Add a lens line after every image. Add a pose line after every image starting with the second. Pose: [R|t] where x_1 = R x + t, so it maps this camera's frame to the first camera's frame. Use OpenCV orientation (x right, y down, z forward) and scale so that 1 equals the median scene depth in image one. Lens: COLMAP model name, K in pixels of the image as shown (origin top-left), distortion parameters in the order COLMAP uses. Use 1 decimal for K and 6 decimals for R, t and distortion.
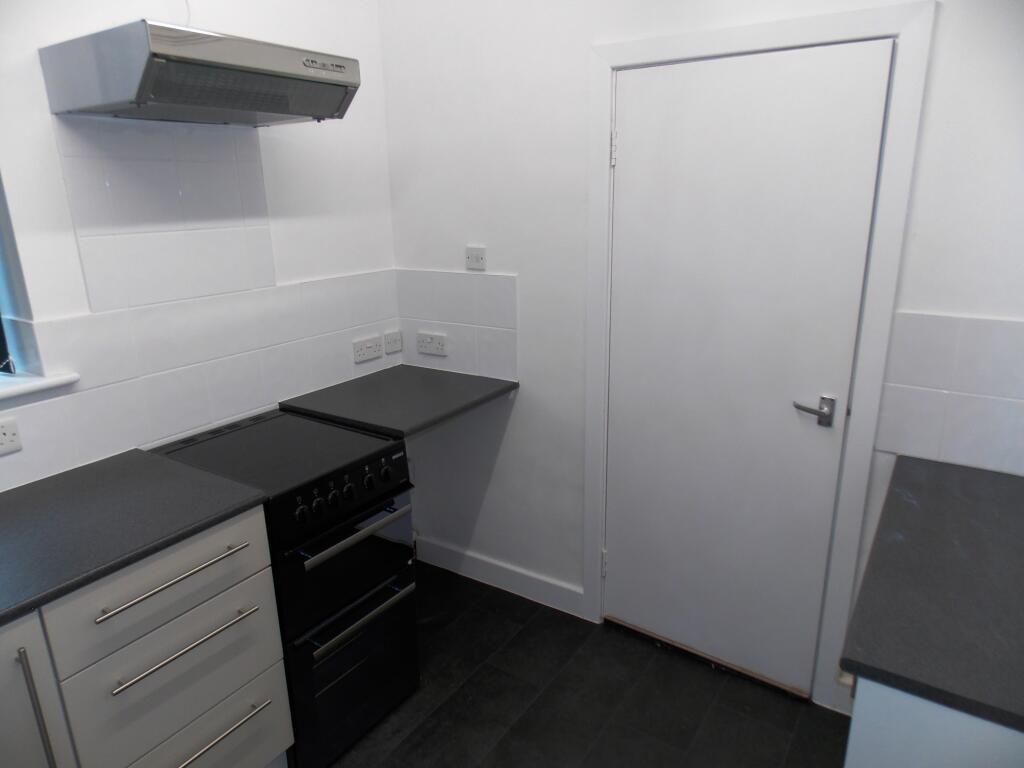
lens RADIAL K [[676.0, 0, 512.8], [0, 676.0, 386.2], [0, 0, 1]] dist [0.002142, -0.000184]
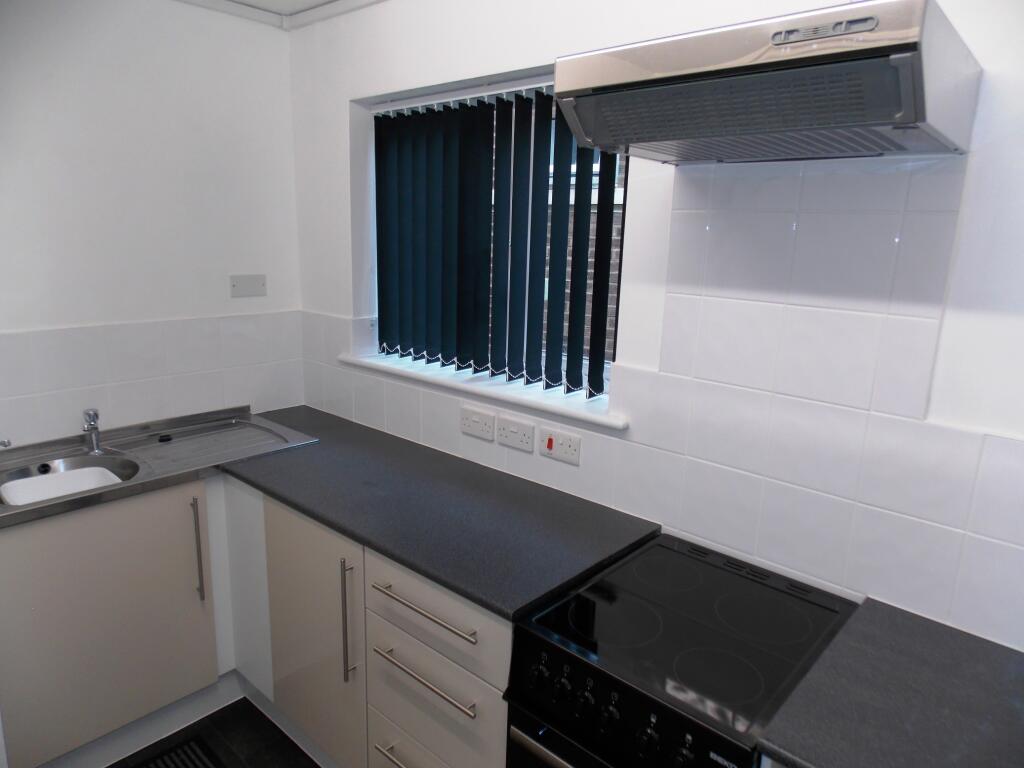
lens RADIAL K [[676.0, 0, 514.4], [0, 676.0, 380.4], [0, 0, 1]] dist [0.002142, -0.000184]
pose [[-0.130663, 0.226574, -0.965190, 0.299359], [-0.318102, 0.912483, 0.257264, -0.258749], [0.939009, 0.340644, -0.047154, 0.811136]]
